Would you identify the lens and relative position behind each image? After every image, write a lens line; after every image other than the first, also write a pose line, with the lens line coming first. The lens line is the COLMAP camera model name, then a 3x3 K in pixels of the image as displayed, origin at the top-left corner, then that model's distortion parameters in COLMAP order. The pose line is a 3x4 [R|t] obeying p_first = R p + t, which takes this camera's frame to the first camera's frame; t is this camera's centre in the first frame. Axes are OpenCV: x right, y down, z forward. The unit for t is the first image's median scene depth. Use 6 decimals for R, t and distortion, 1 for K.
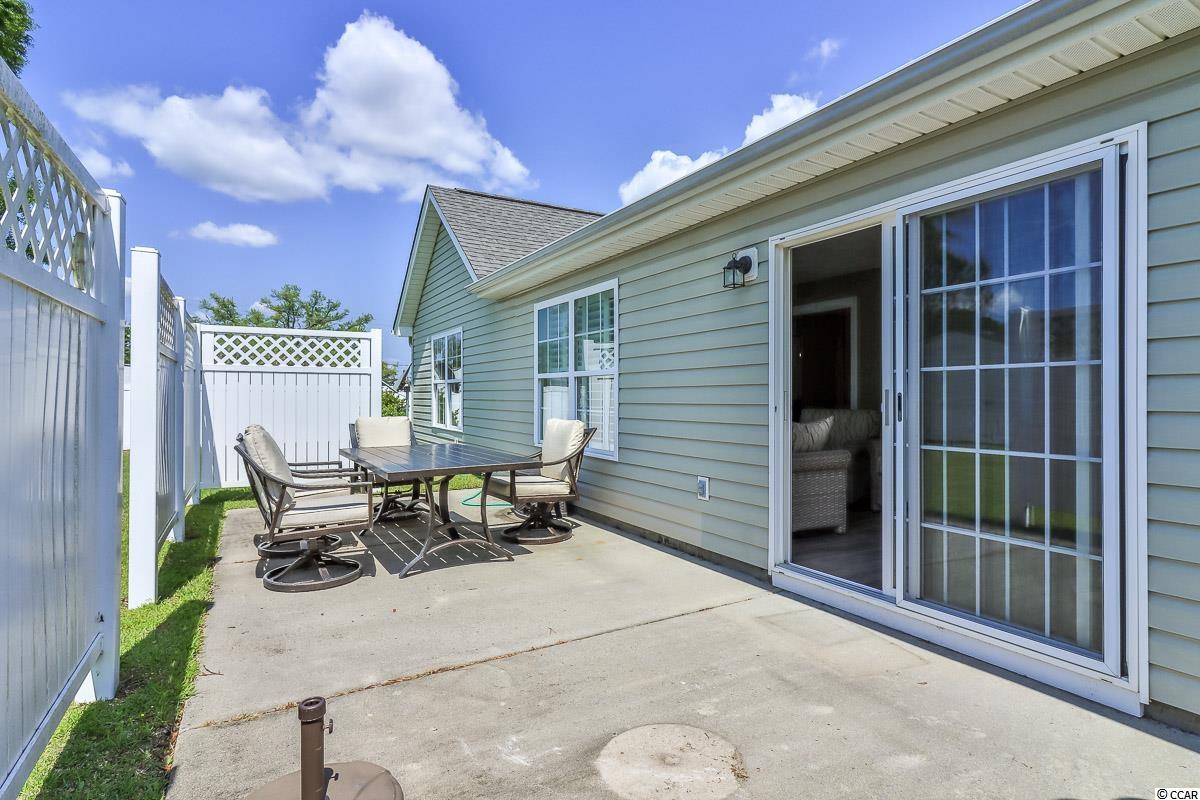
lens RADIAL K [[606.5, 0, 600.0], [0, 606.5, 400.0], [0, 0, 1]] dist [-0.000874, -0.000059]
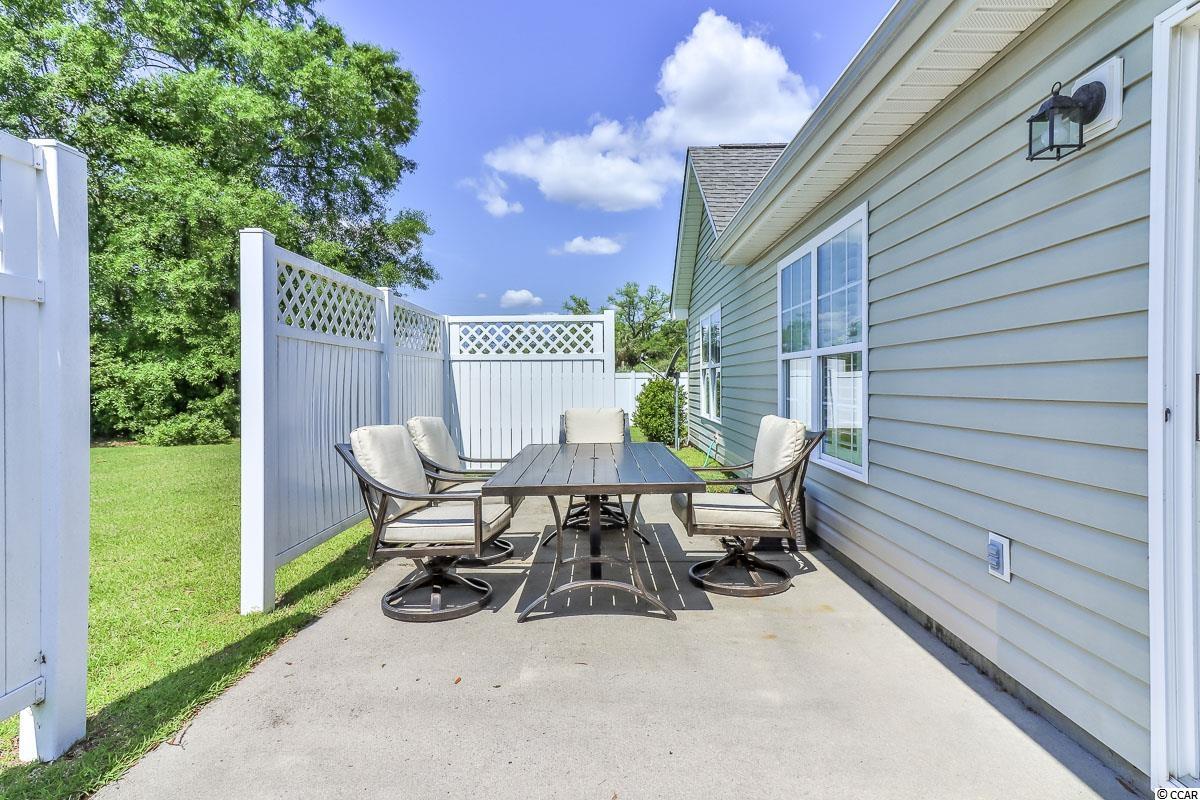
lens RADIAL K [[601.4, 0, 602.3], [0, 601.4, 391.2], [0, 0, 1]] dist [0.020061, 0.000194]
pose [[0.859354, 0.001340, -0.511380, 0.102853], [0.003848, 0.999951, 0.009087, -0.004573], [0.511367, -0.009777, 0.859307, 0.260537]]
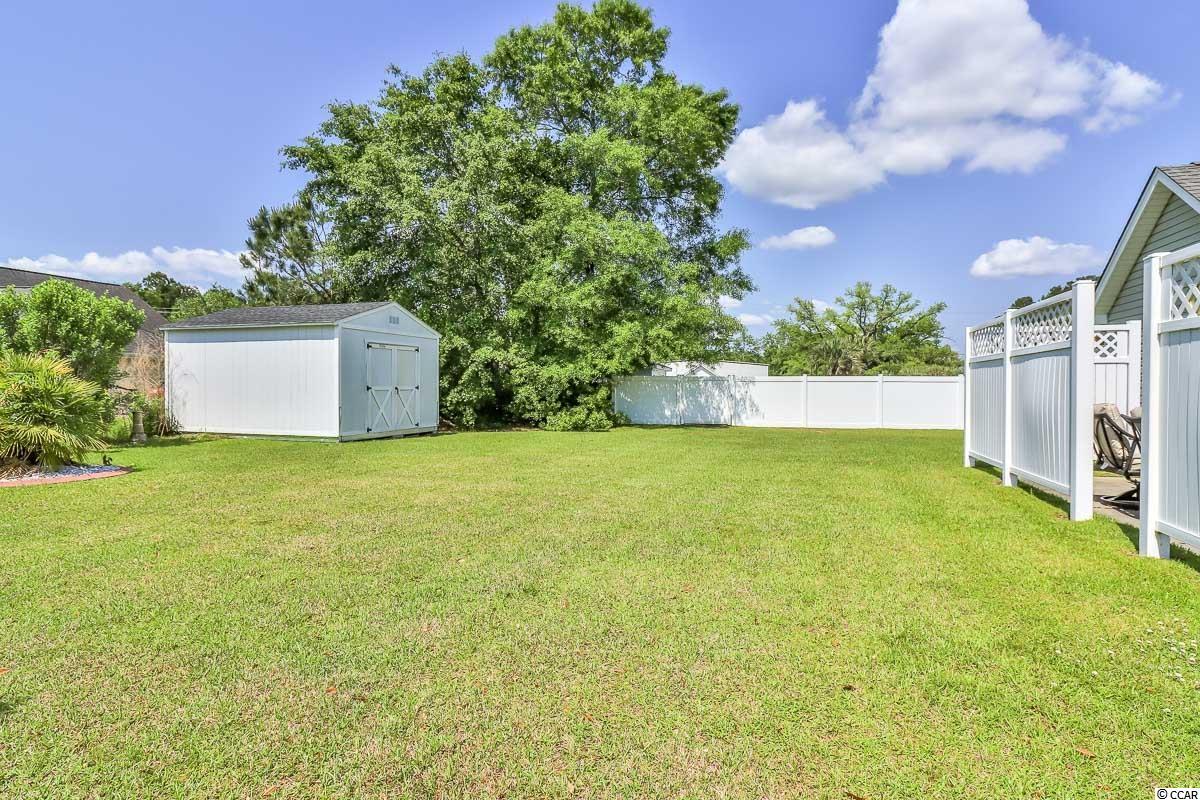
lens RADIAL K [[627.6, 0, 599.3], [0, 627.6, 381.1], [0, 0, 1]] dist [0.024360, 0.000014]
pose [[0.671538, -0.003291, -0.740962, -0.205811], [-0.012856, 0.999788, -0.016092, 0.023099], [0.740858, 0.020332, 0.671354, -0.539085]]
